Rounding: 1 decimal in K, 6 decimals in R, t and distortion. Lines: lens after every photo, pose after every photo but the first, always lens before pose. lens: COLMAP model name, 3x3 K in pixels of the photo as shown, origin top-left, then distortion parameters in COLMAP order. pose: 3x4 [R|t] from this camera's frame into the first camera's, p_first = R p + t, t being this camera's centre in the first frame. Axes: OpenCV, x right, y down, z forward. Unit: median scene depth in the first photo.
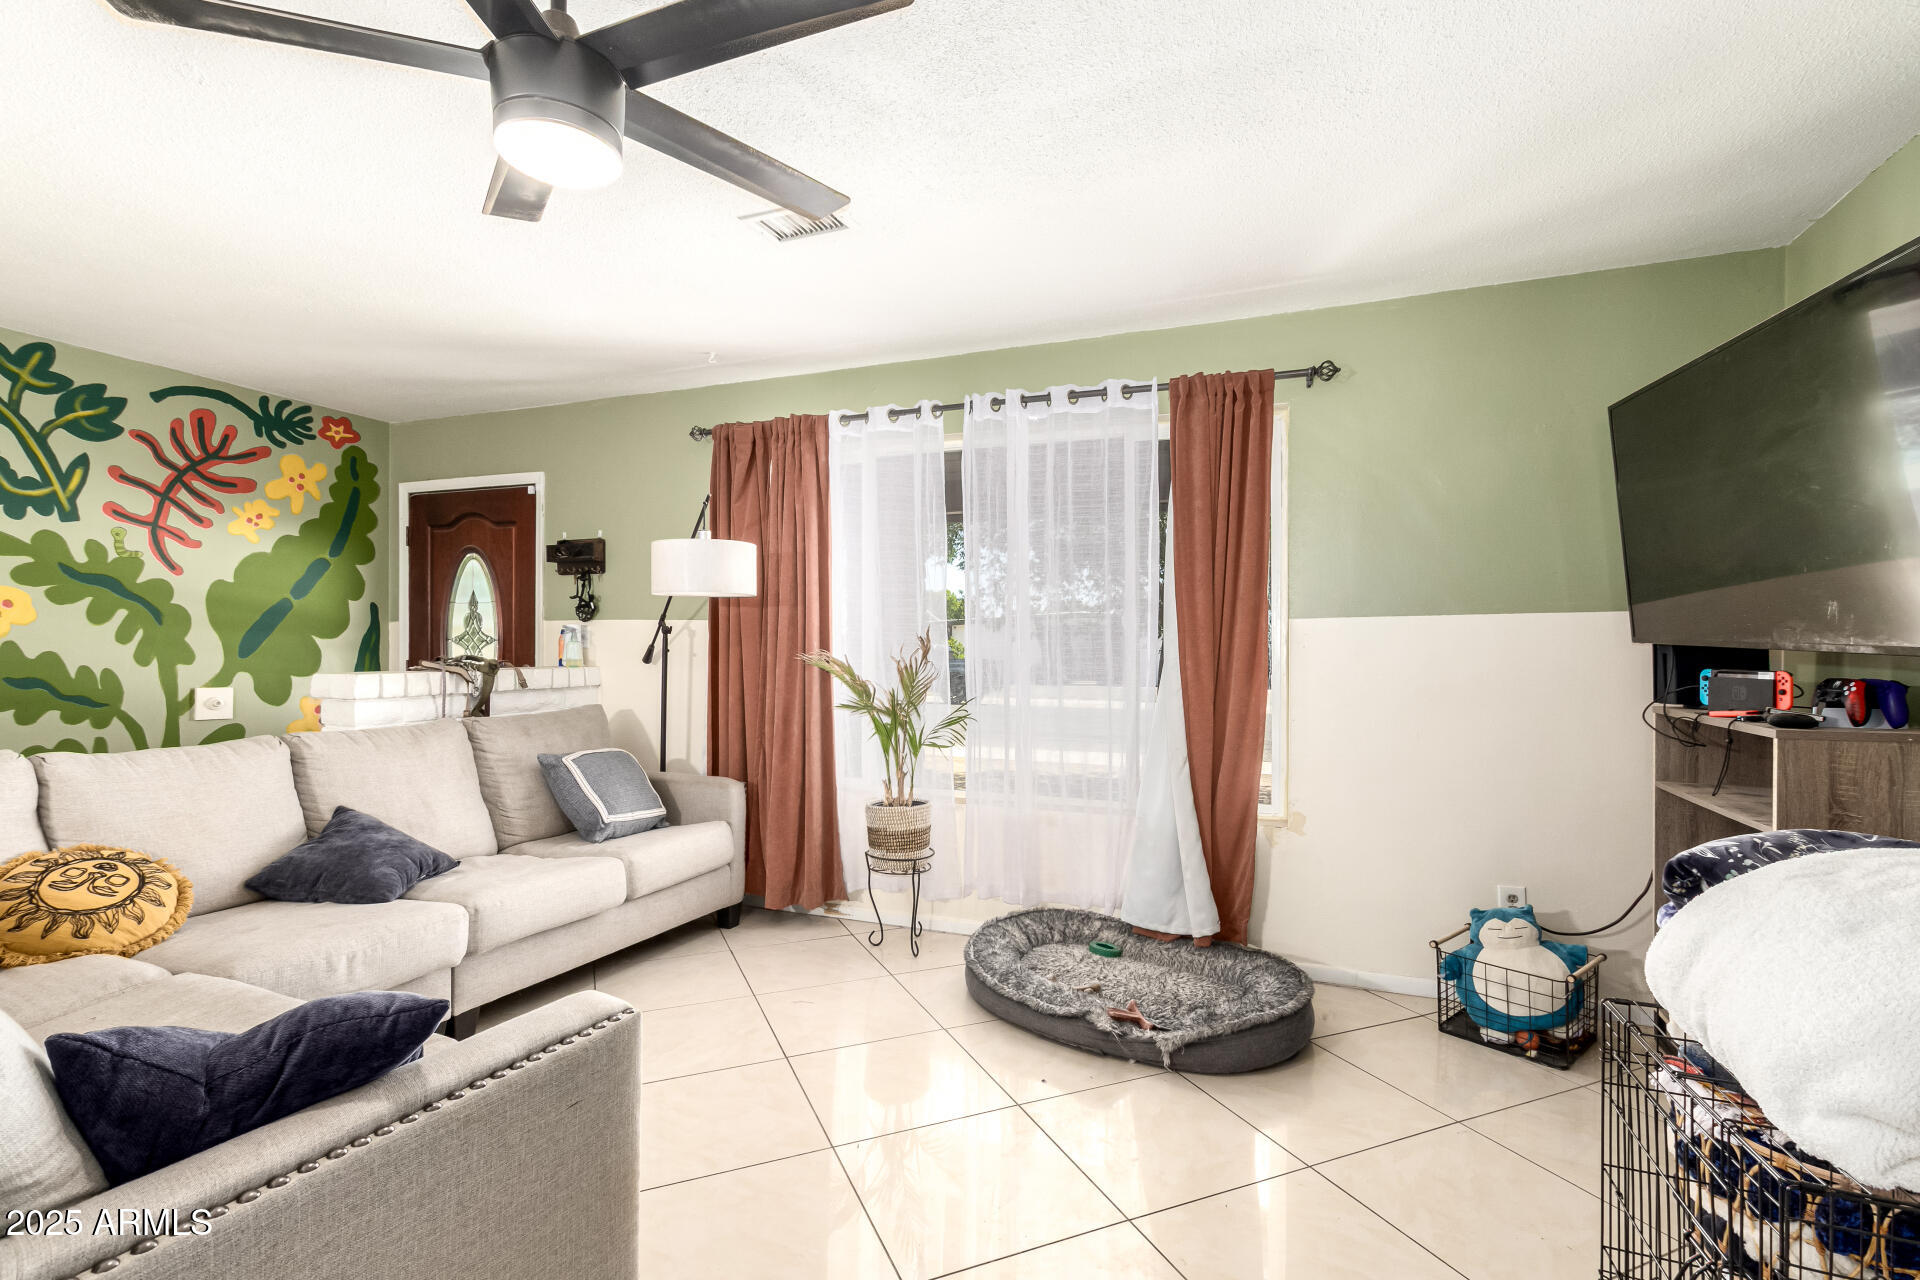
lens RADIAL K [[889.3, 0, 954.2], [0, 889.3, 645.1], [0, 0, 1]] dist [0.009191, -0.000057]
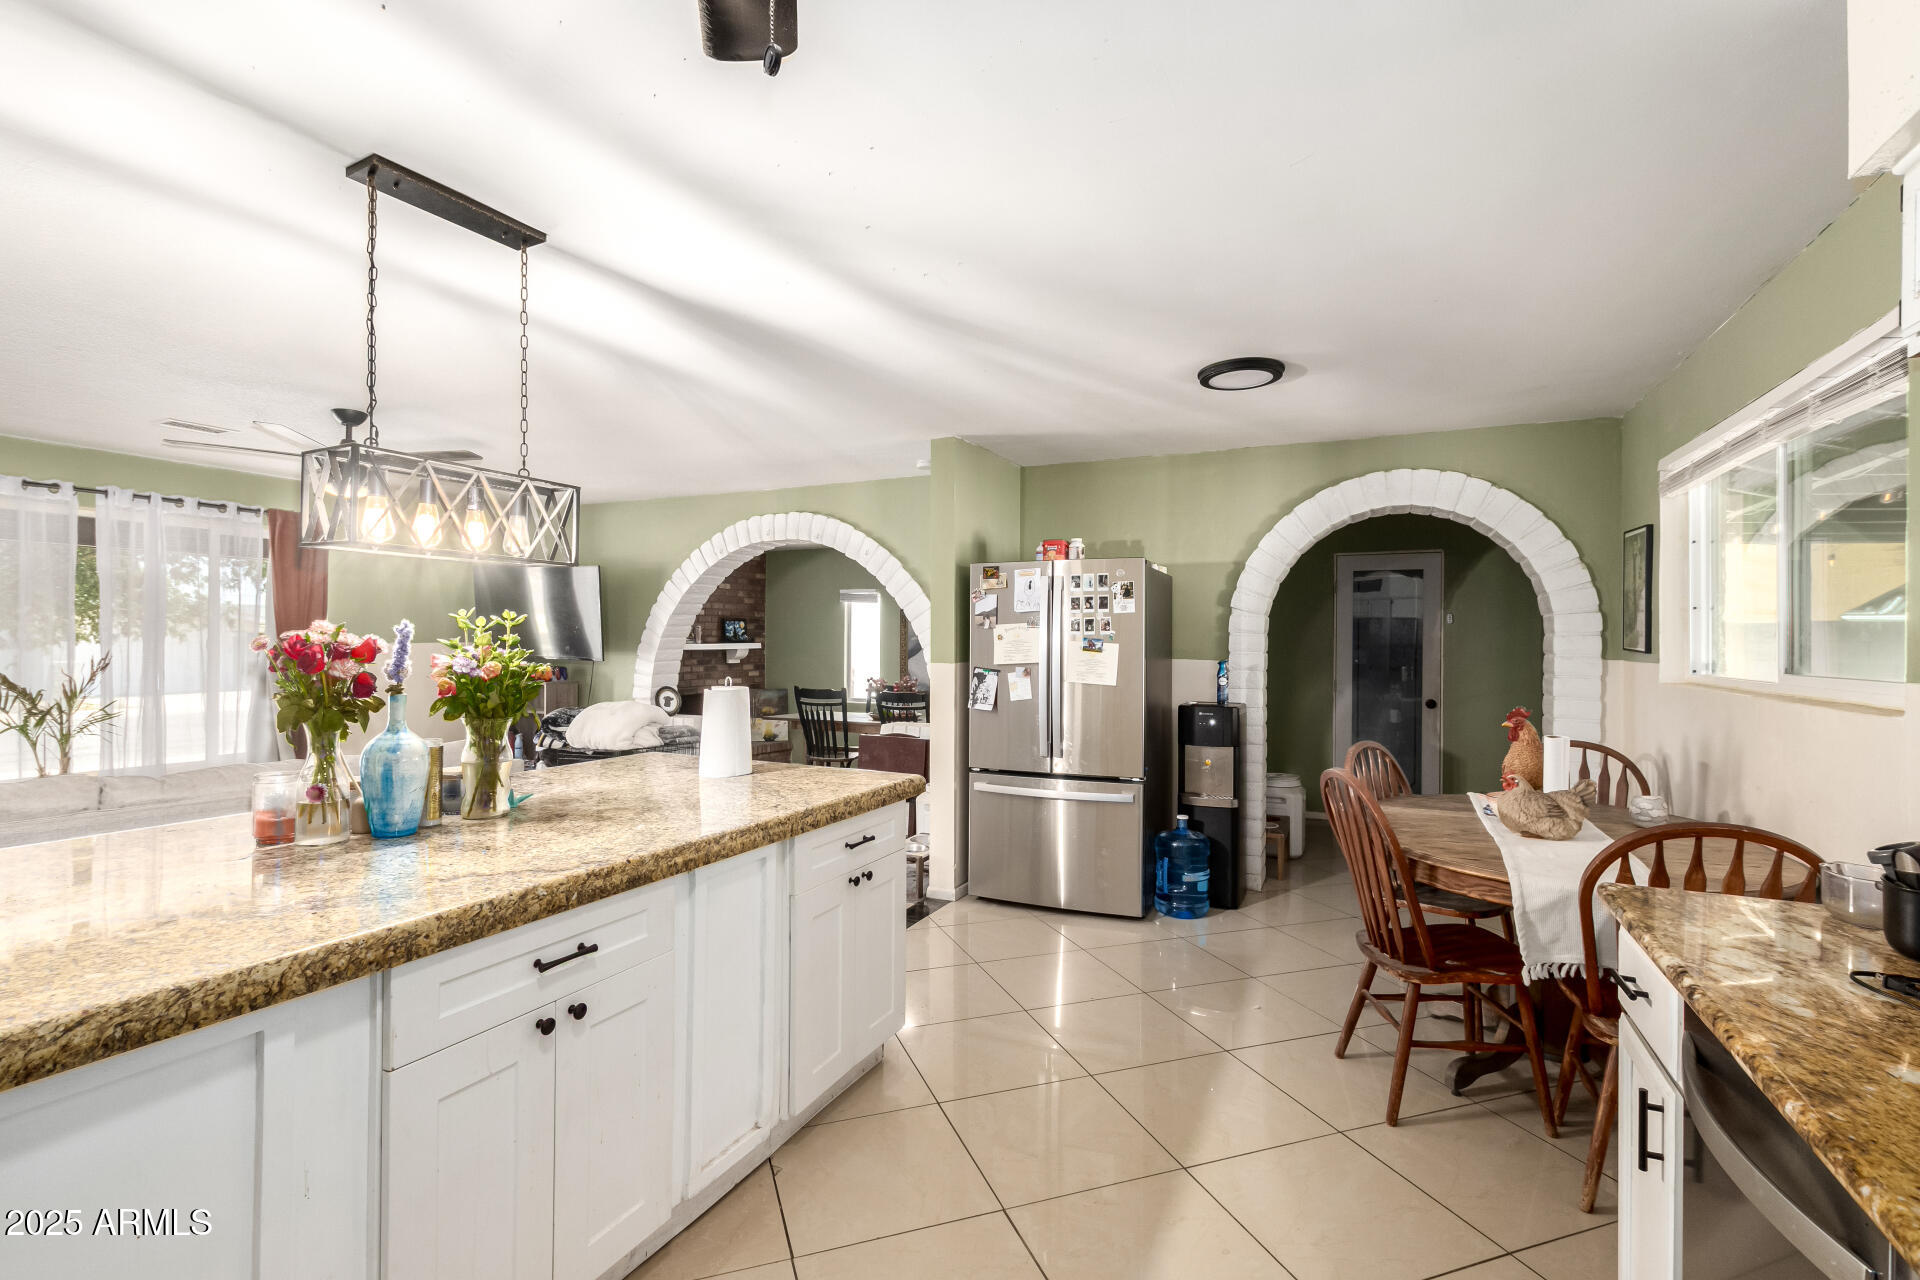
lens RADIAL K [[889.3, 0, 955.3], [0, 889.3, 642.2], [0, 0, 1]] dist [0.009191, -0.000057]
pose [[0.070773, -0.003969, 0.997485, -1.186915], [-0.002565, 0.999988, 0.004161, -0.035475], [-0.997489, -0.002853, 0.070762, -0.406727]]
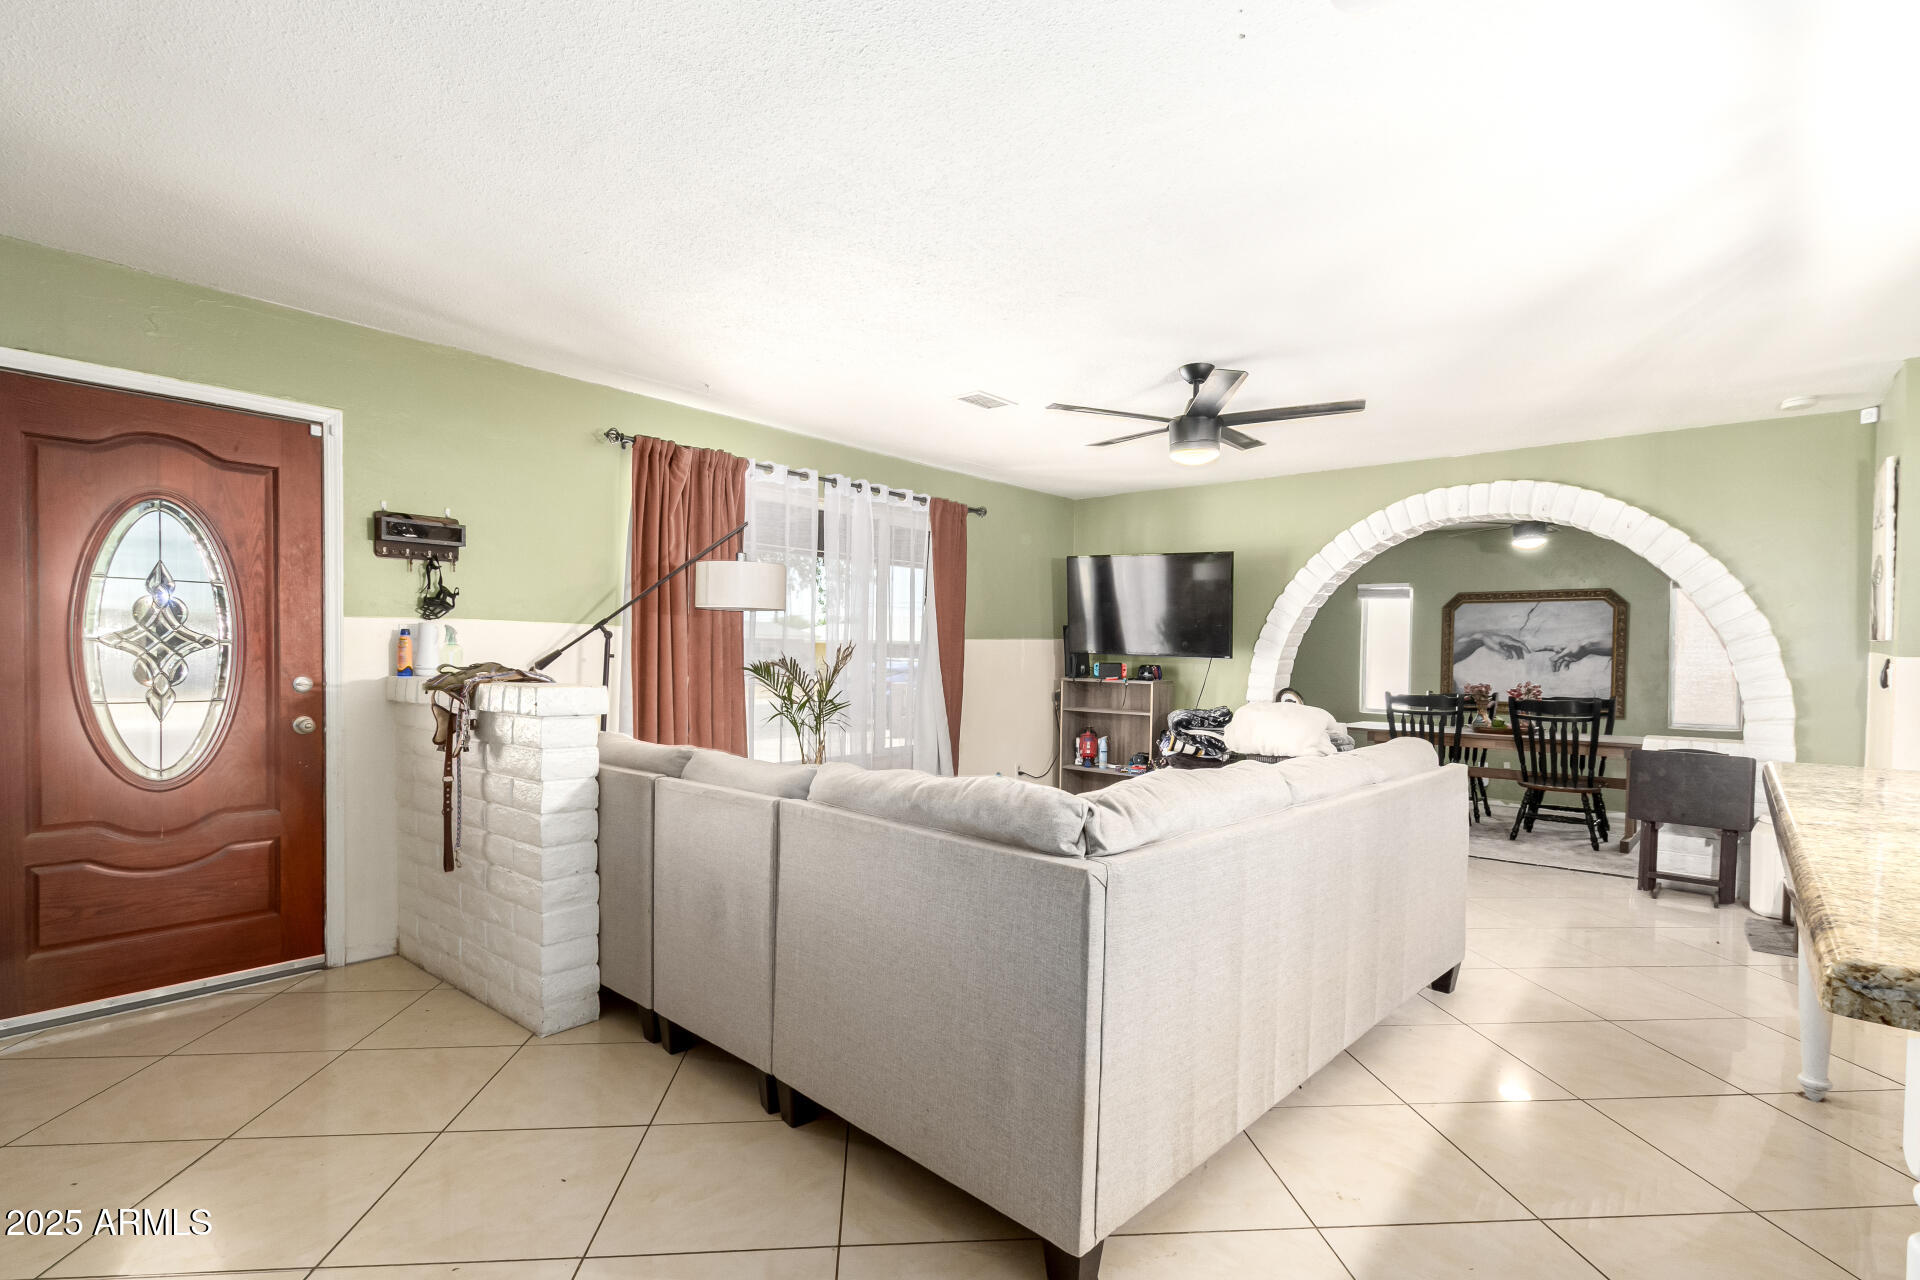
lens RADIAL K [[889.3, 0, 953.2], [0, 889.3, 668.2], [0, 0, 1]] dist [0.009191, -0.000057]
pose [[0.326646, -0.018494, 0.944966, -1.148062], [-0.009938, 0.999686, 0.023001, -0.005181], [-0.945095, -0.016904, 0.326360, 0.320915]]
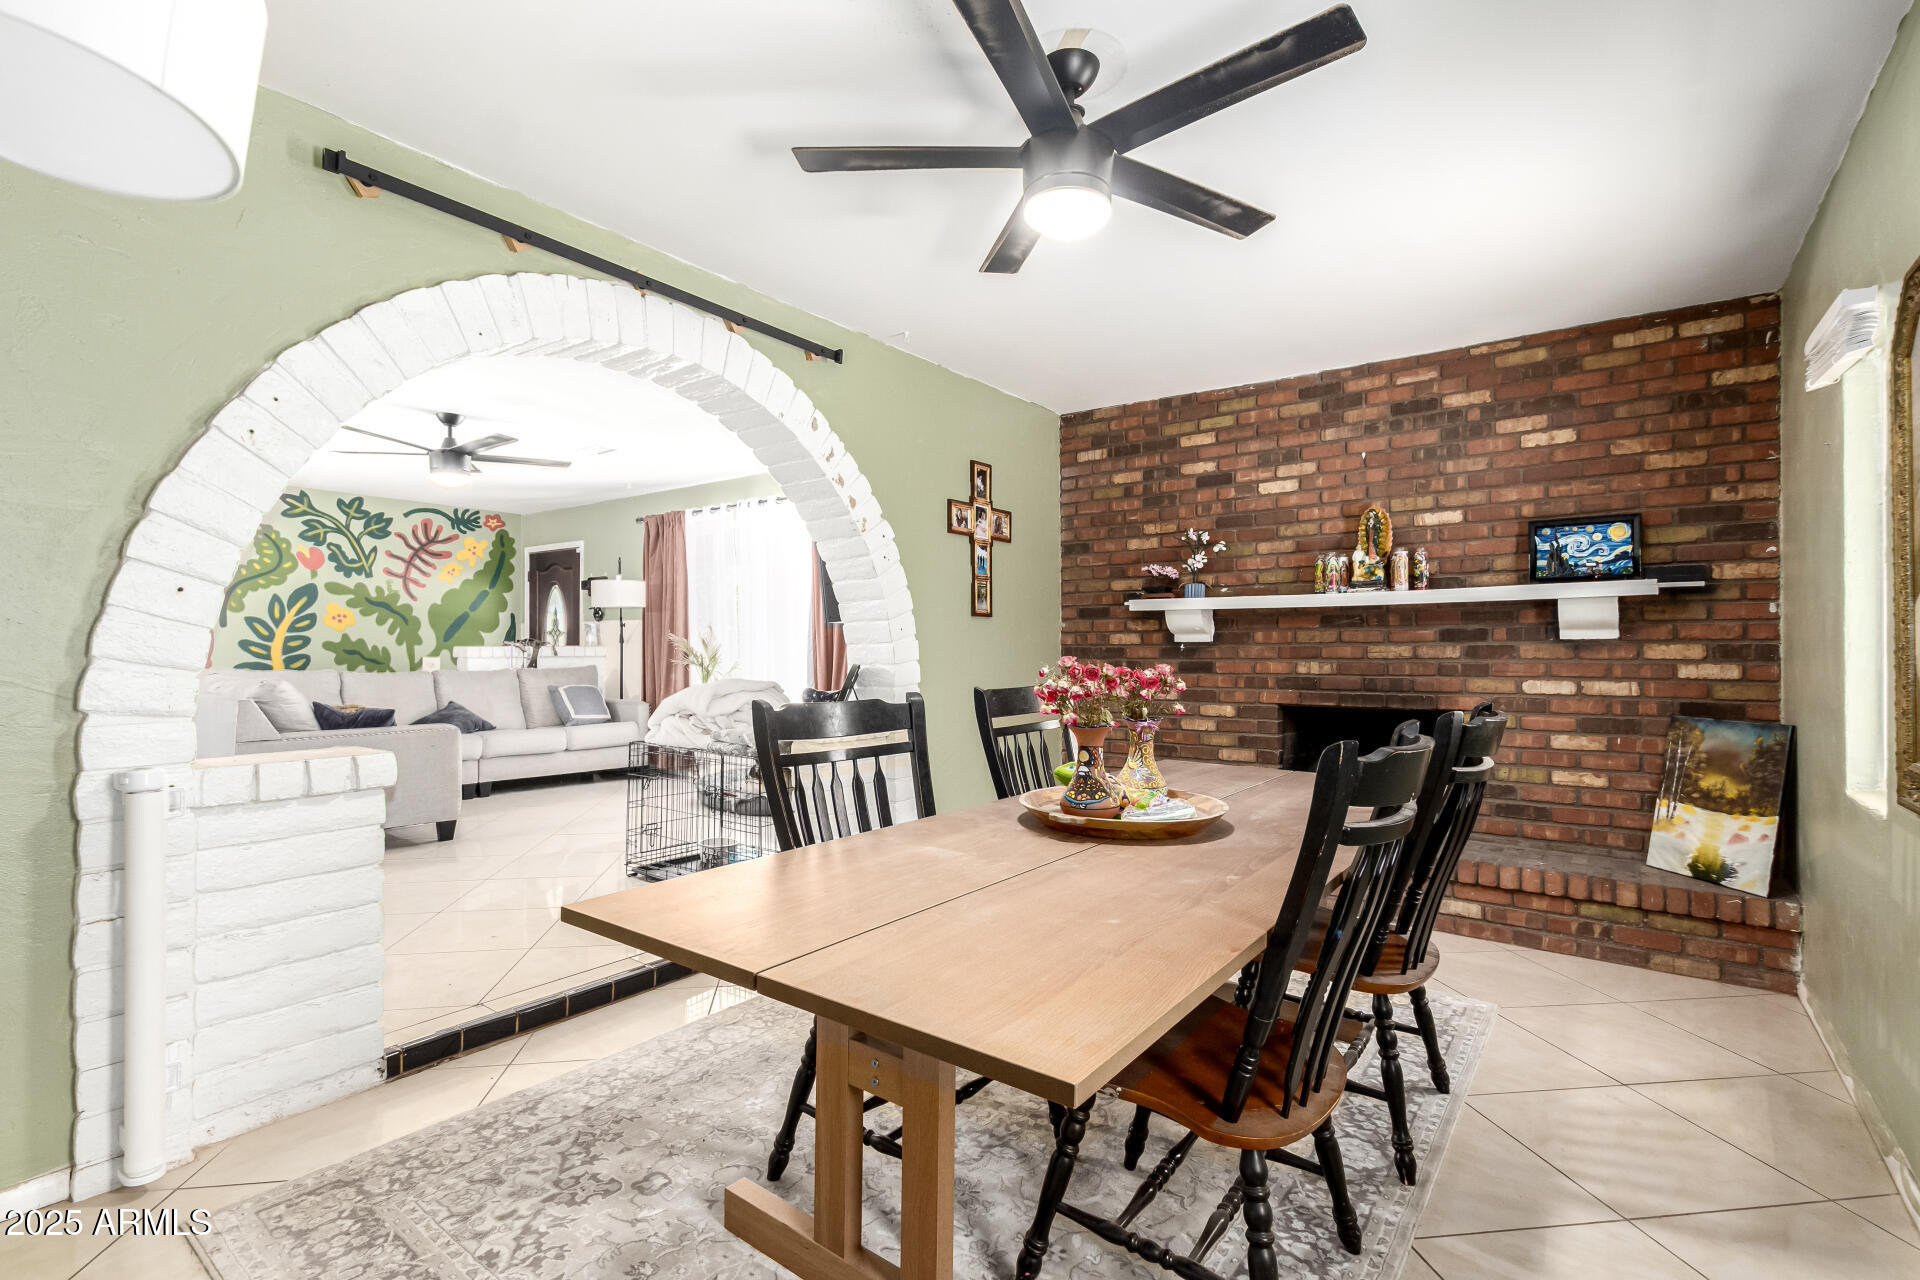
lens RADIAL K [[889.3, 0, 957.5], [0, 889.3, 637.7], [0, 0, 1]] dist [0.009191, -0.000057]
pose [[0.967483, -0.010227, -0.252728, 0.865871], [0.006991, 0.999882, -0.013701, 0.042124], [0.252839, 0.011489, 0.967440, -0.671656]]
